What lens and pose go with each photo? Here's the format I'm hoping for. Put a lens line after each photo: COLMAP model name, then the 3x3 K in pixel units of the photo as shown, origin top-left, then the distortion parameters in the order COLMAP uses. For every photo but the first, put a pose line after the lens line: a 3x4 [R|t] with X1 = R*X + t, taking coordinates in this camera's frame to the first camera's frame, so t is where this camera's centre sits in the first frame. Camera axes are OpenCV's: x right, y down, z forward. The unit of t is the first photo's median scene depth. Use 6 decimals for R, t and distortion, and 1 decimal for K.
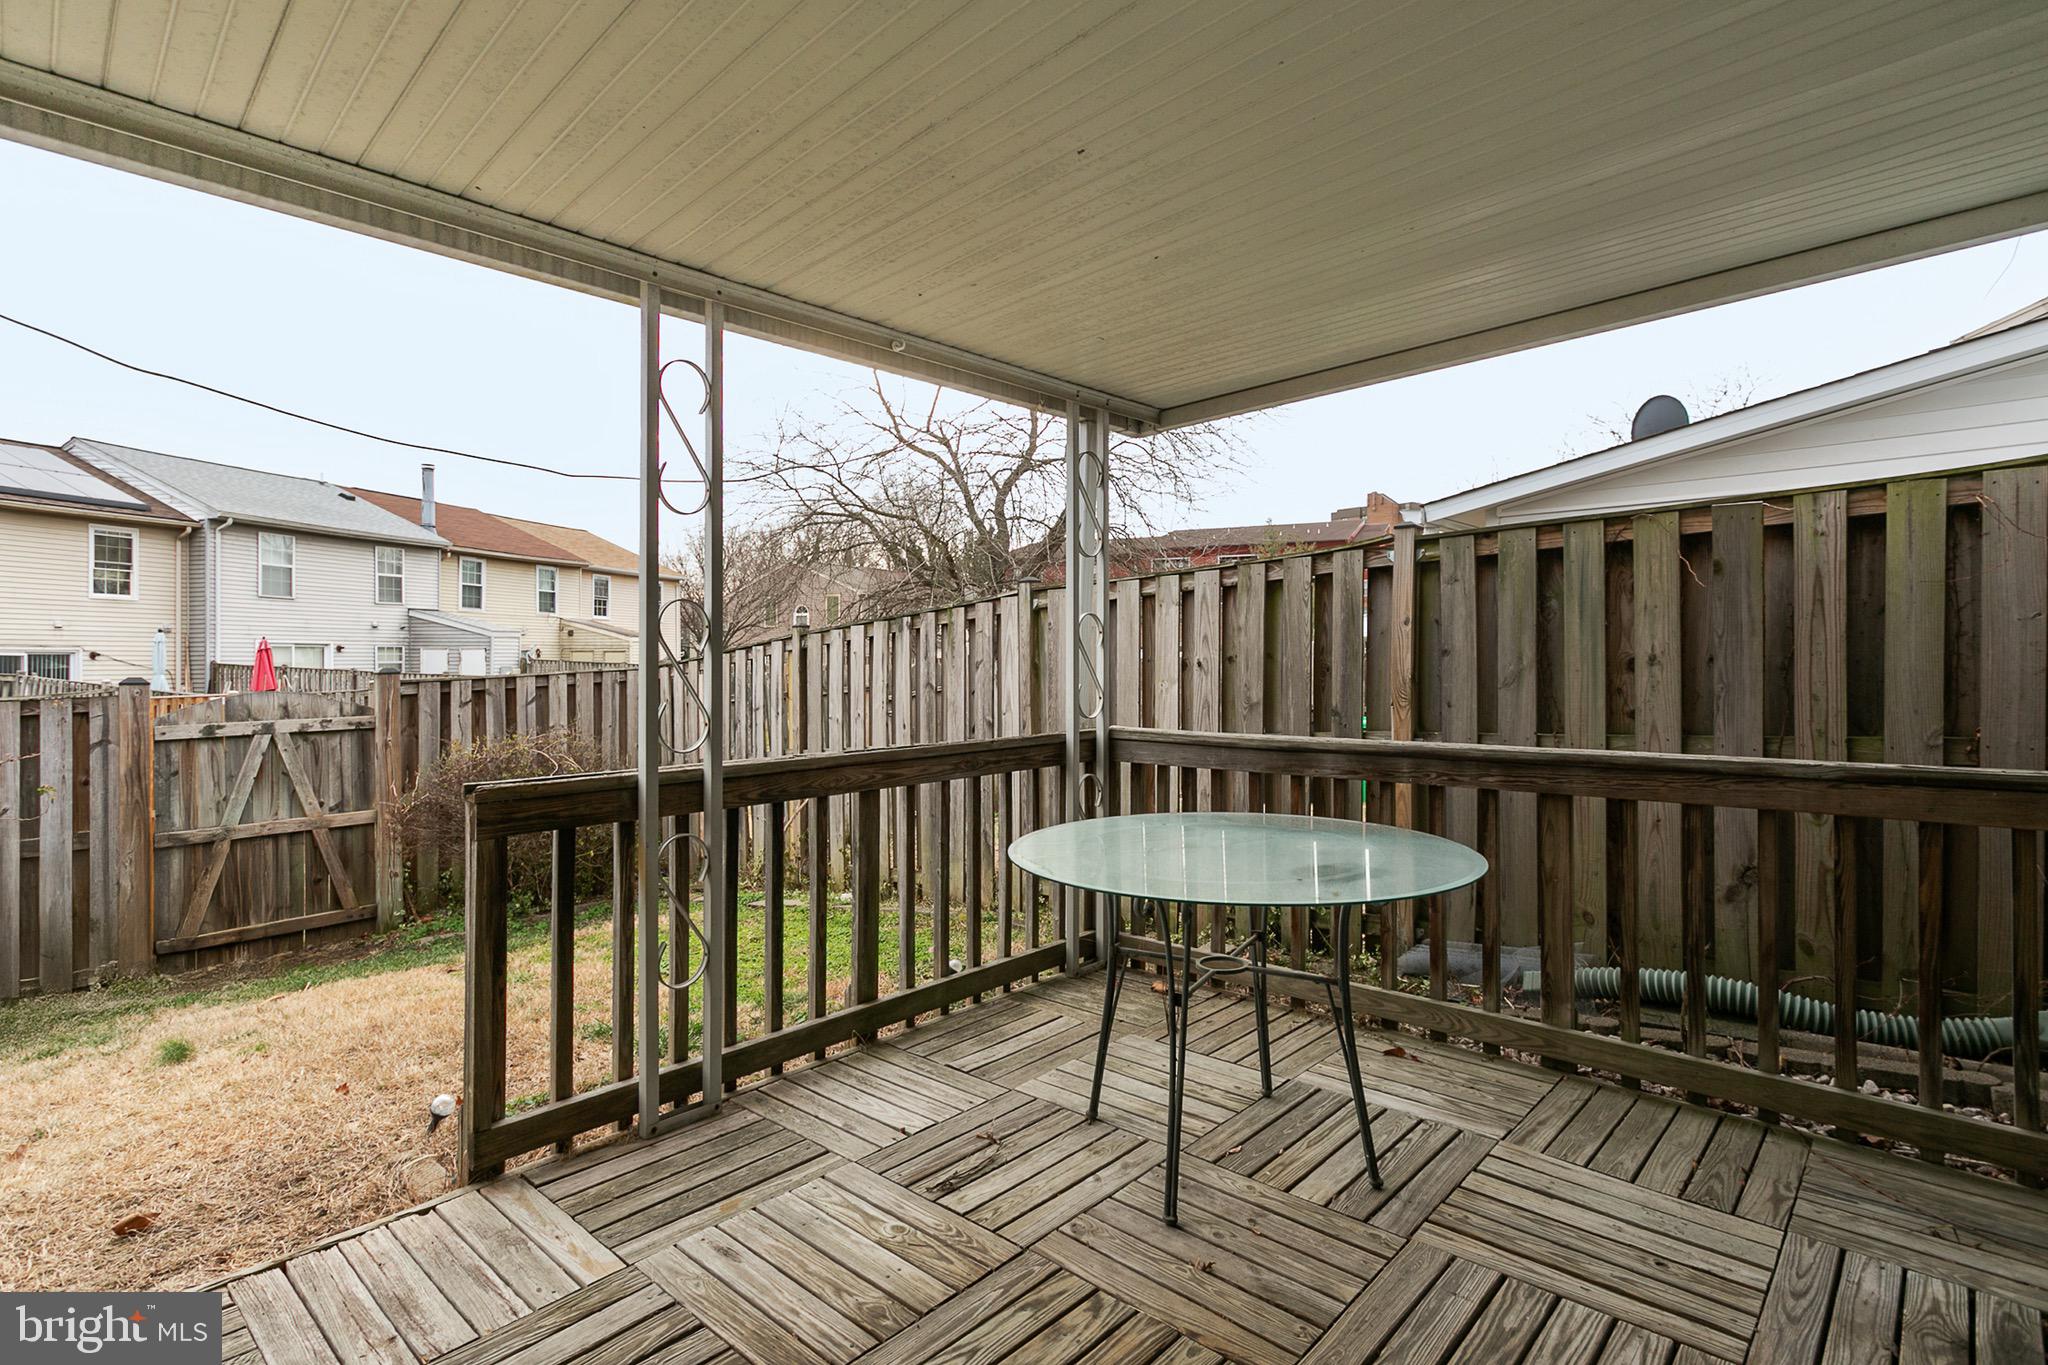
lens RADIAL K [[1004.7, 0, 1030.8], [0, 1004.7, 677.2], [0, 0, 1]] dist [0.004176, 0.001367]
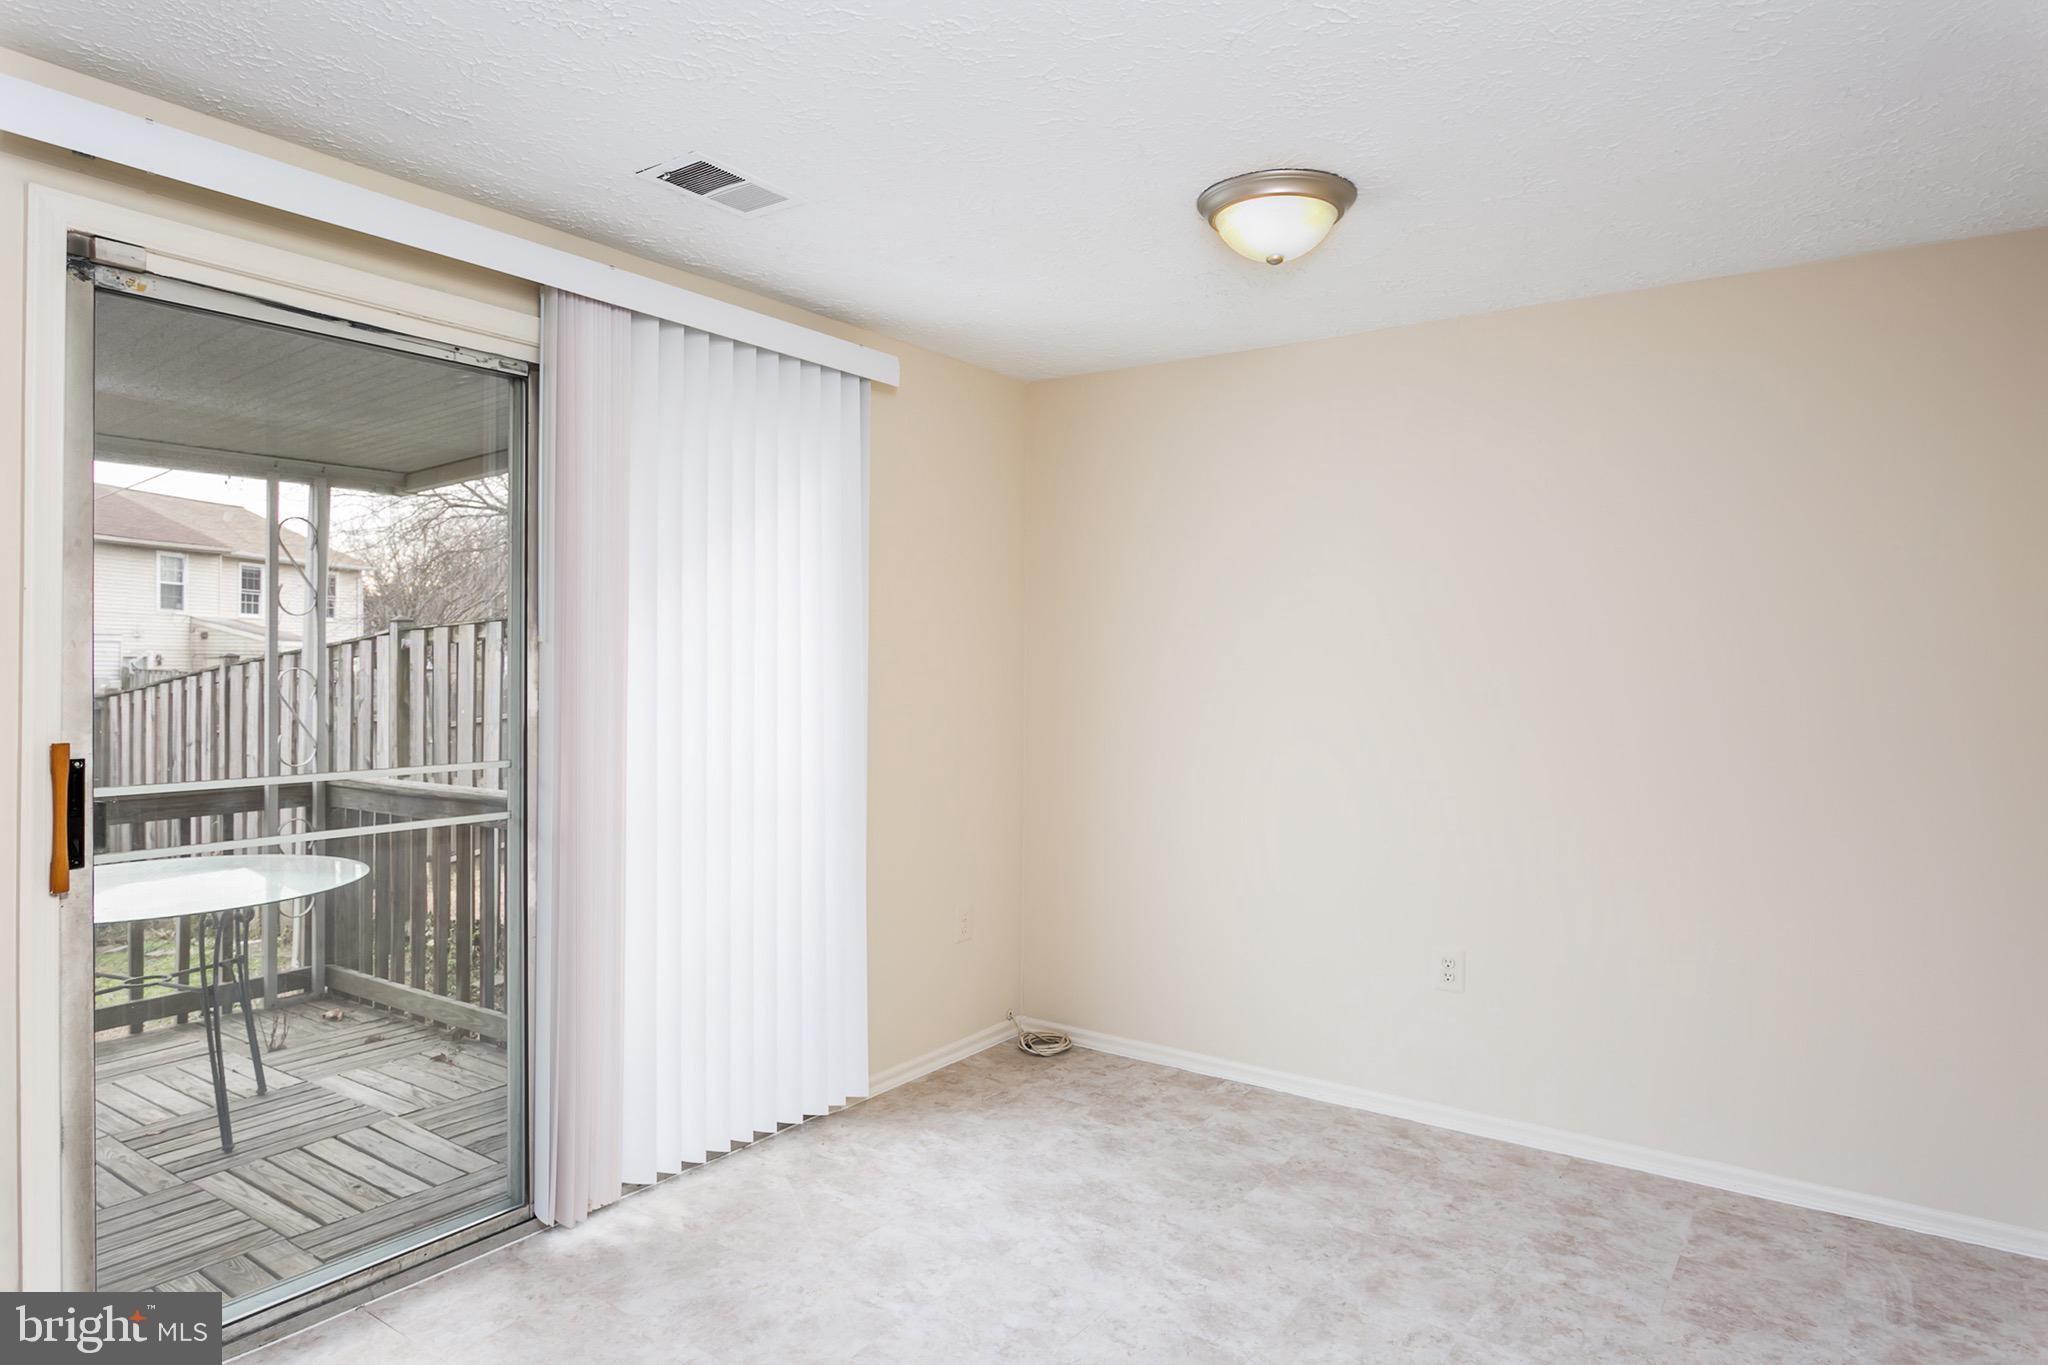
lens RADIAL K [[1193.5, 0, 1016.0], [0, 1193.5, 673.4], [0, 0, 1]] dist [-0.000847, -0.000370]
pose [[0.990829, 0.007979, 0.134883, 0.334990], [-0.006075, 0.999876, -0.014521, -0.023515], [-0.134982, 0.013568, 0.990755, -0.187961]]
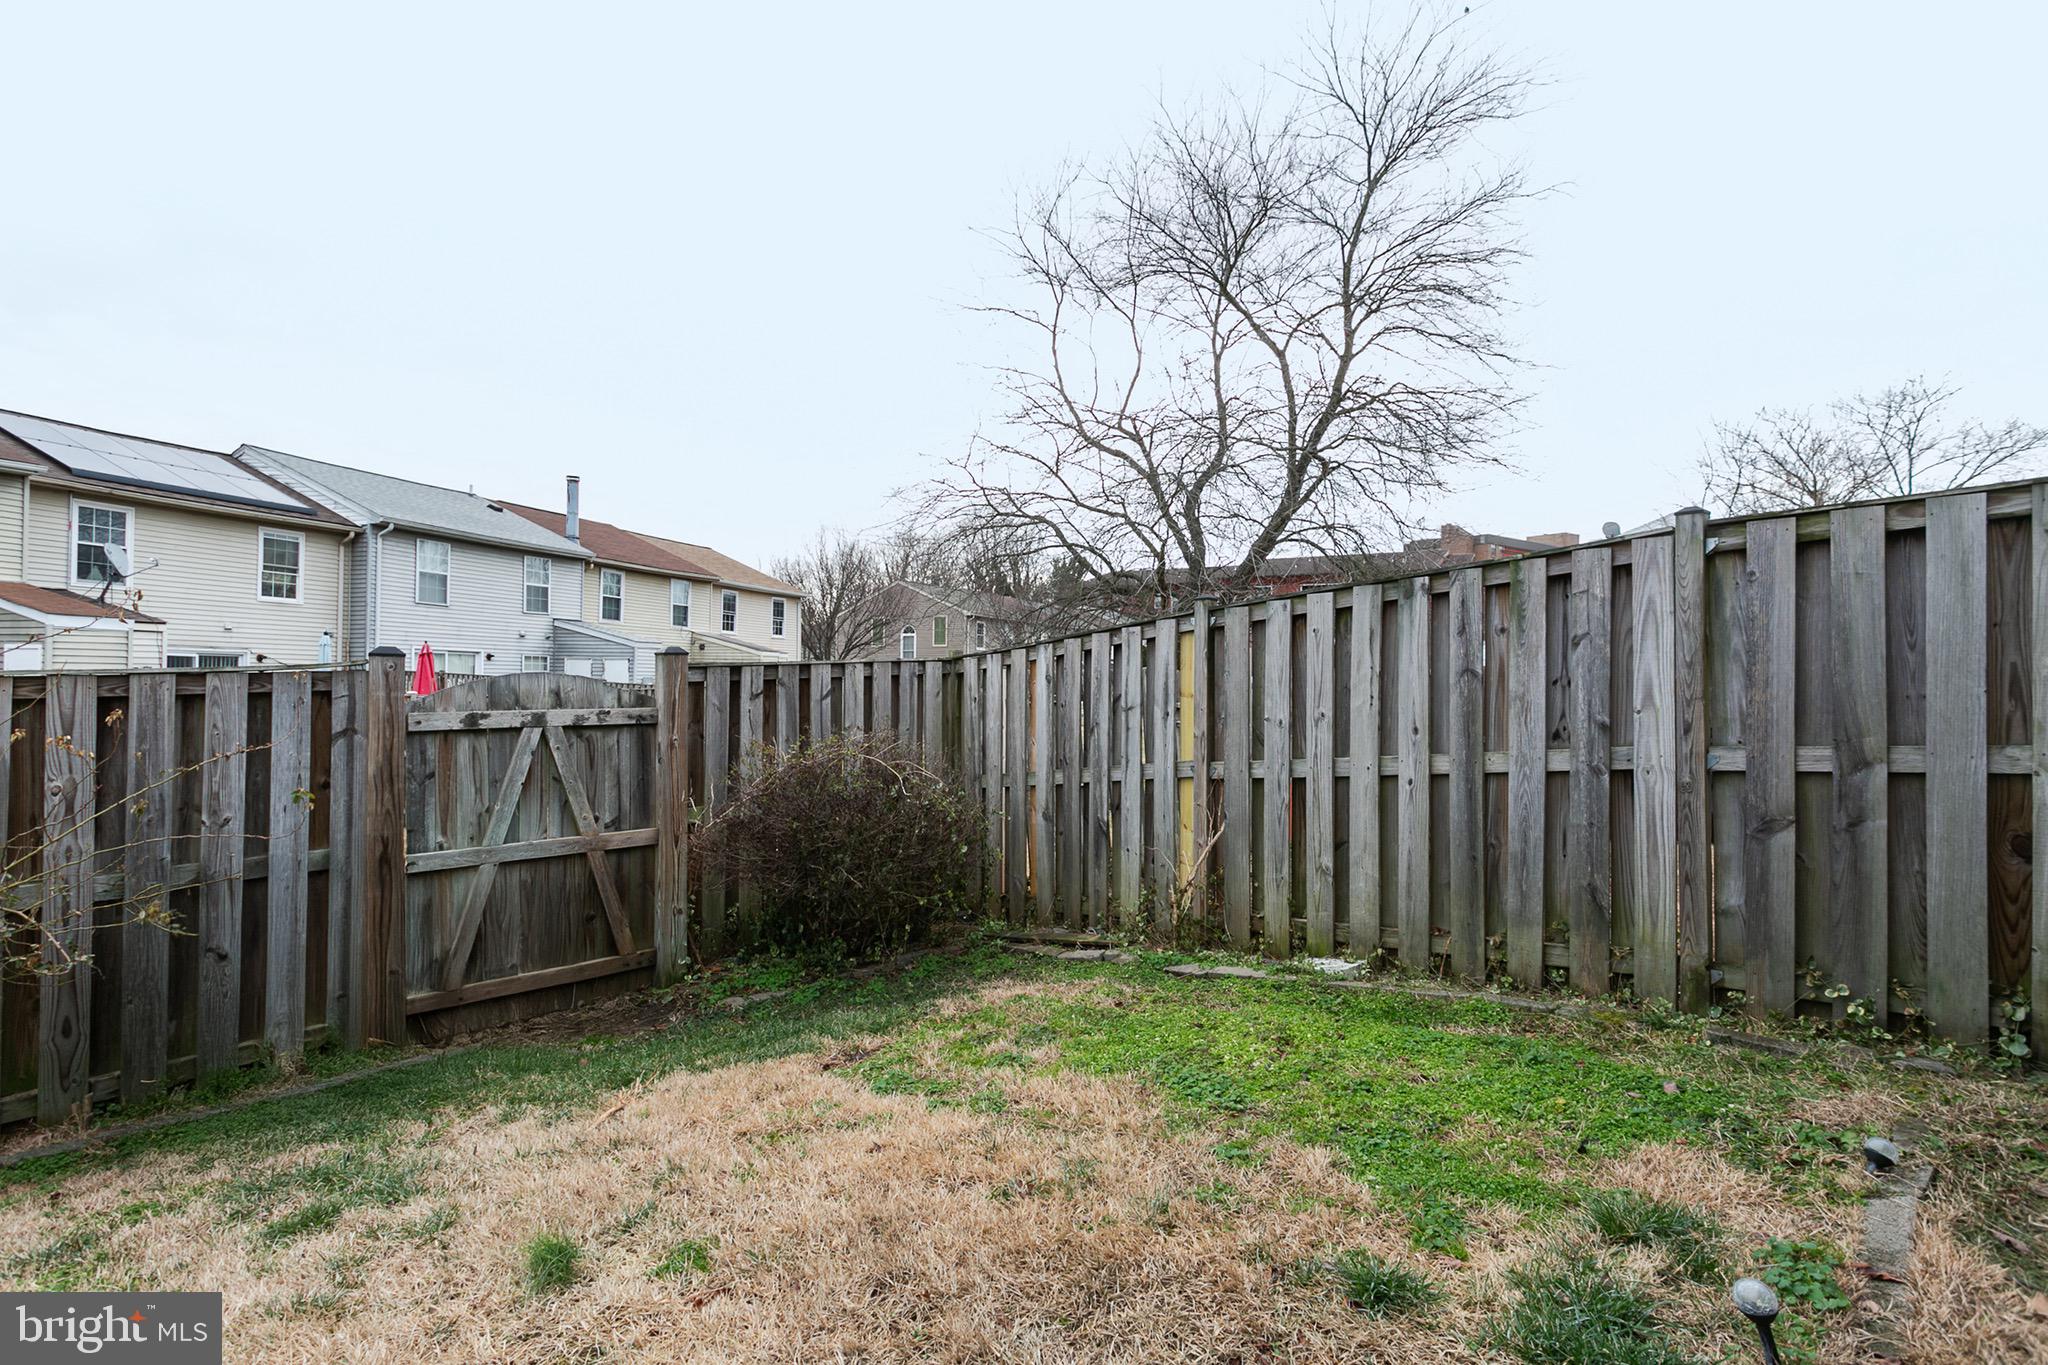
lens RADIAL K [[1004.7, 0, 1081.3], [0, 1004.7, 689.6], [0, 0, 1]] dist [0.004176, 0.001367]
pose [[0.998225, 0.015724, -0.057444, -0.270268], [-0.016277, 0.999825, -0.009167, 0.025421], [0.057290, 0.010086, 0.998307, 0.230673]]
